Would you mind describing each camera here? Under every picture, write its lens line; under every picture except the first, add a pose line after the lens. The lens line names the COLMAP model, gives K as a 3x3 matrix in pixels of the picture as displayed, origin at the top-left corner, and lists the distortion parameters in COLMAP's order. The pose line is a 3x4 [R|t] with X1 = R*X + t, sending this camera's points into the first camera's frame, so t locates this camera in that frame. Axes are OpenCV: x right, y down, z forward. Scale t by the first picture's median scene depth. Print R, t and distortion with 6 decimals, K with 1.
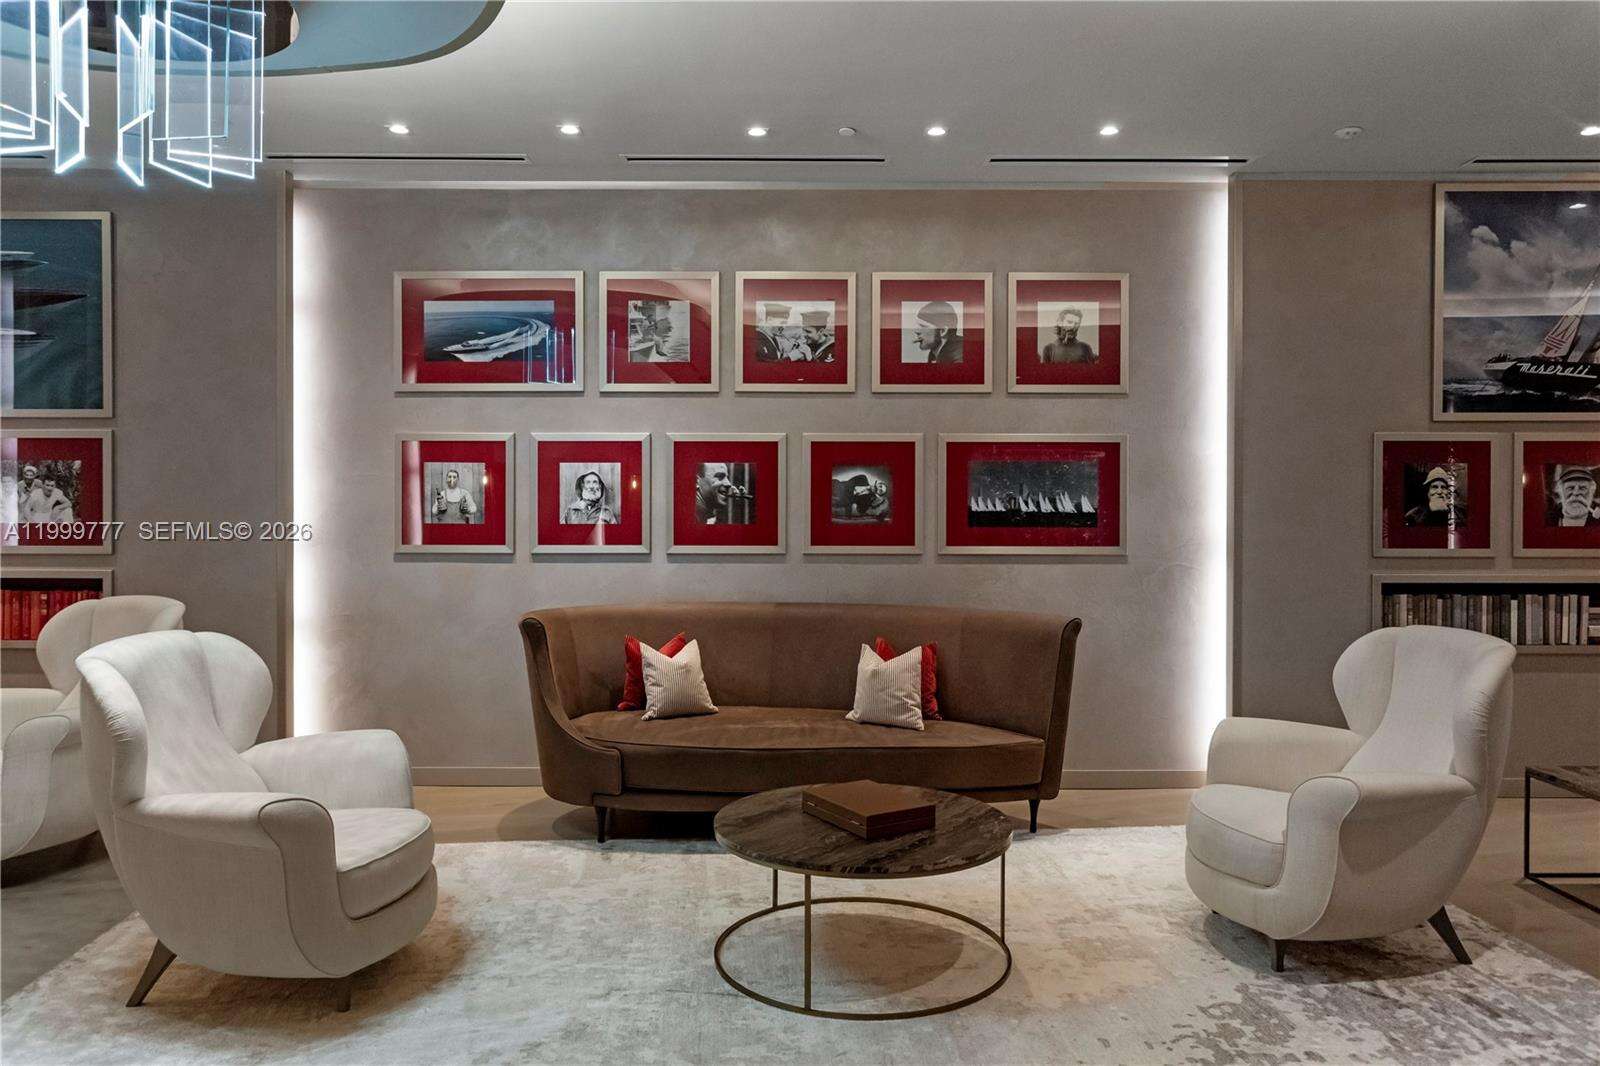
lens RADIAL K [[1108.3, 0, 803.8], [0, 1108.3, 515.9], [0, 0, 1]] dist [-0.003964, 0.006110]
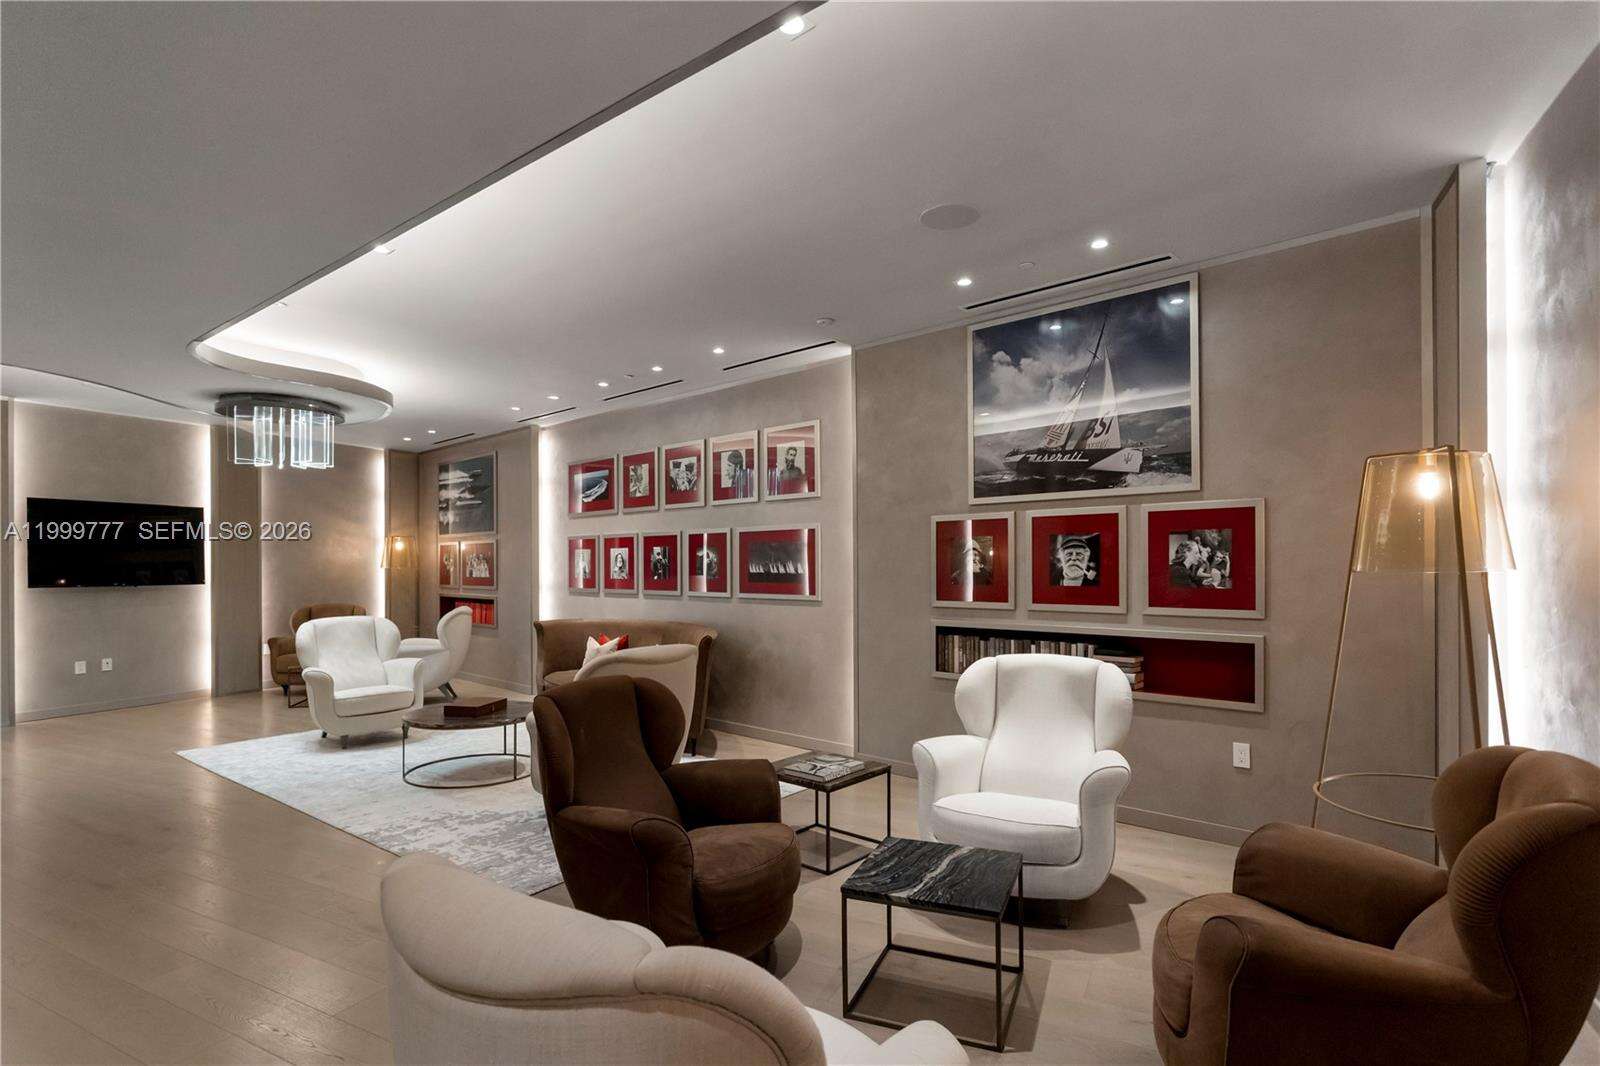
lens RADIAL K [[796.0, 0, 808.7], [0, 796.0, 560.1], [0, 0, 1]] dist [-0.015141, 0.000319]
pose [[0.738723, -0.008988, -0.673949, 1.065081], [0.002103, 0.999937, -0.011030, -0.009885], [0.674006, 0.006731, 0.738695, 0.170162]]
